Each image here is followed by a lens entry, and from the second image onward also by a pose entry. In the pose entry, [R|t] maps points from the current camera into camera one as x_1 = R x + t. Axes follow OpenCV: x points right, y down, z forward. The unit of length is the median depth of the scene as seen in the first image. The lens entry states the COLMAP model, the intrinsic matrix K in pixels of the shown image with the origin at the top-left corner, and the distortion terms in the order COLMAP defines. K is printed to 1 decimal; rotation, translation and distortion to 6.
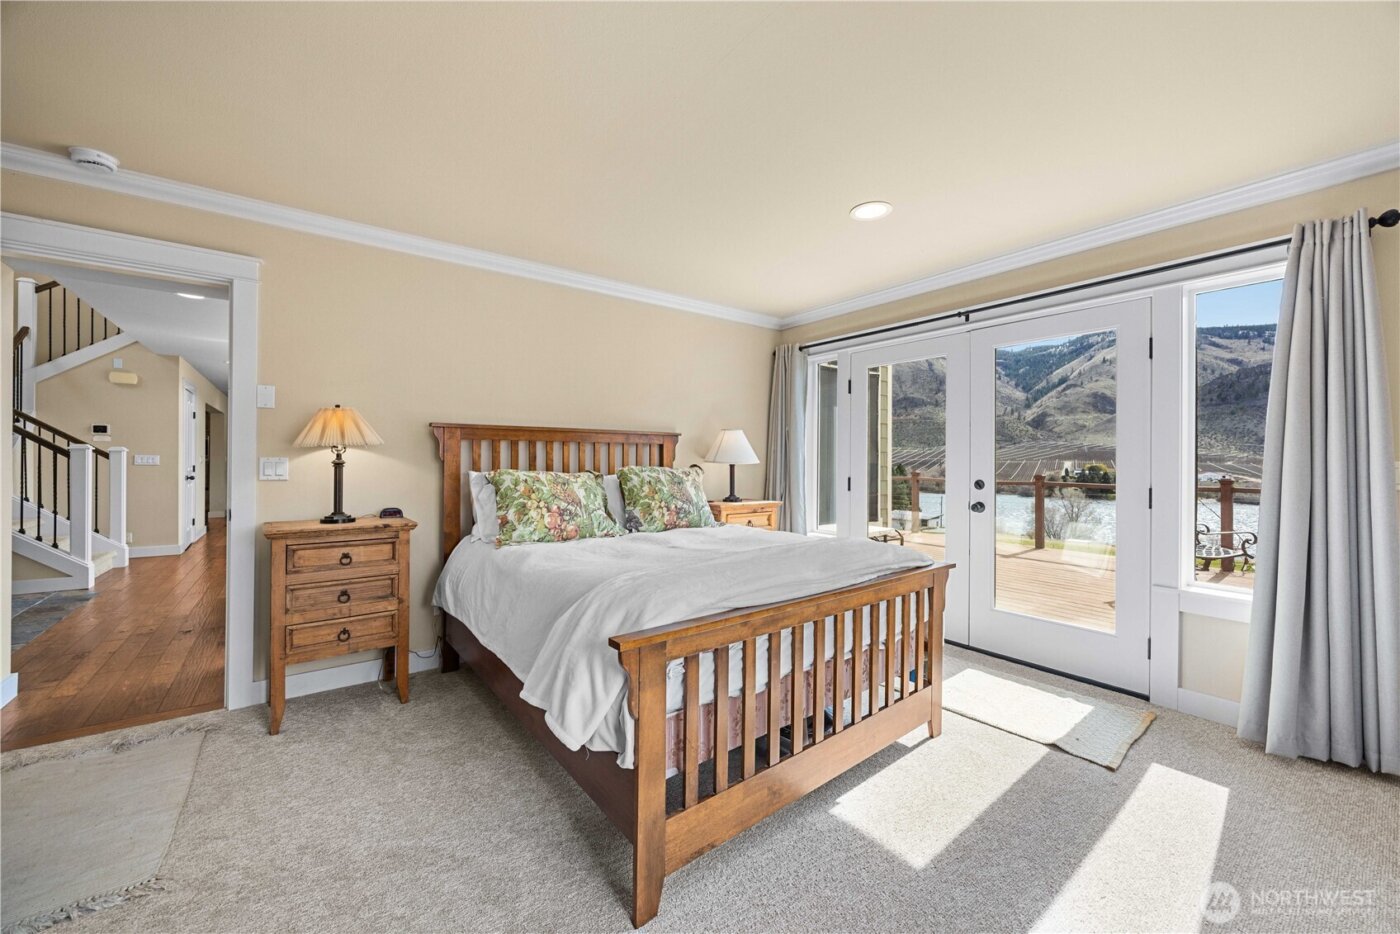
lens RADIAL K [[540.2, 0, 700.0], [0, 540.2, 467.0], [0, 0, 1]] dist [-0.006521, -0.000082]
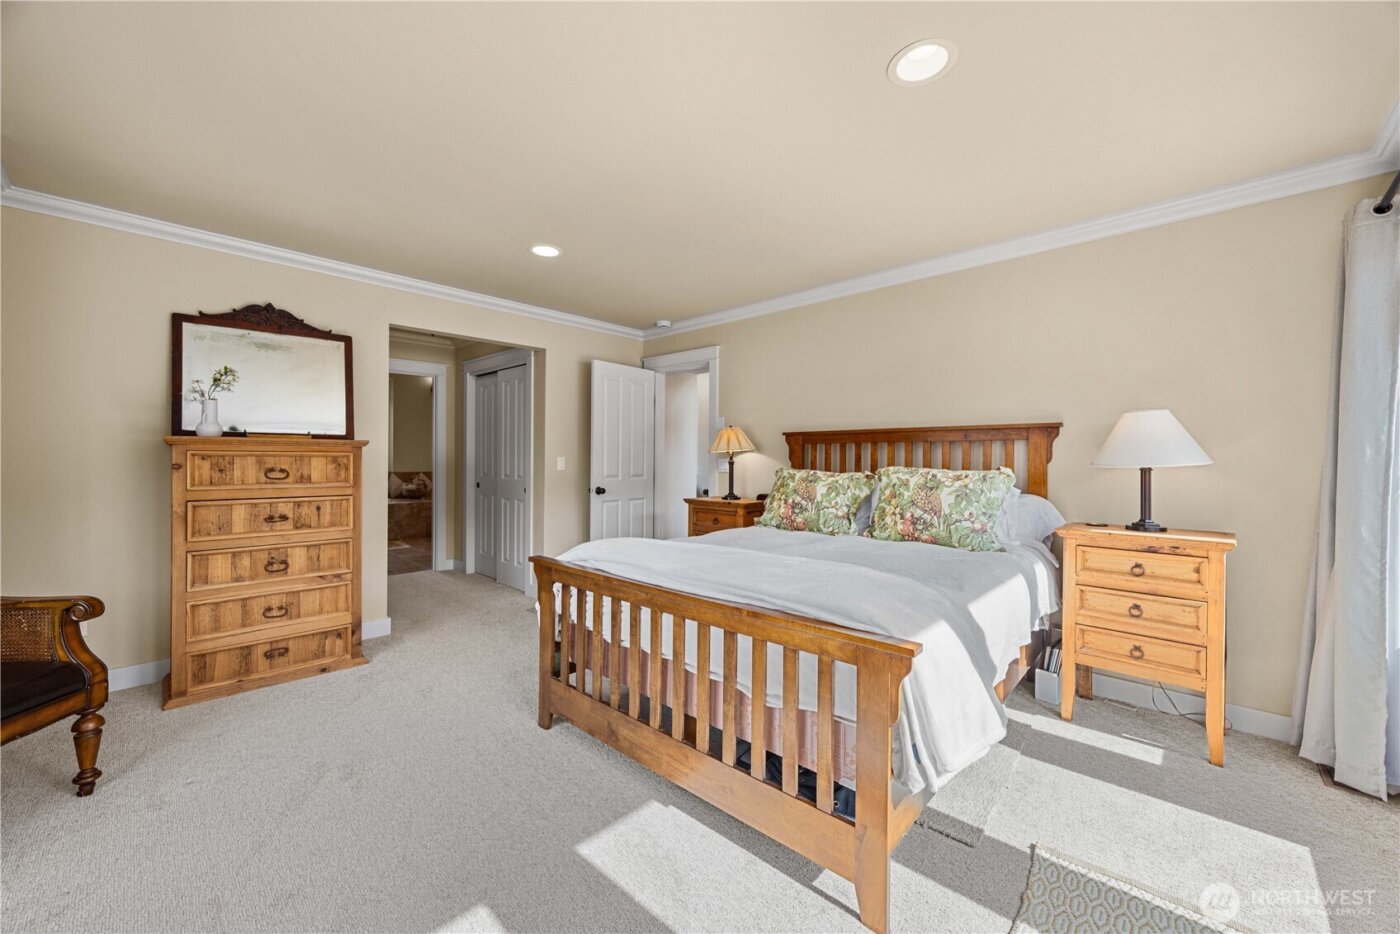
lens RADIAL K [[539.8, 0, 684.8], [0, 539.8, 462.8], [0, 0, 1]] dist [-0.001443, -0.000120]
pose [[0.145701, 0.003569, -0.989322, 0.784828], [-0.016882, 0.999857, 0.001121, -0.004070], [0.989185, 0.016538, 0.145741, 0.555485]]
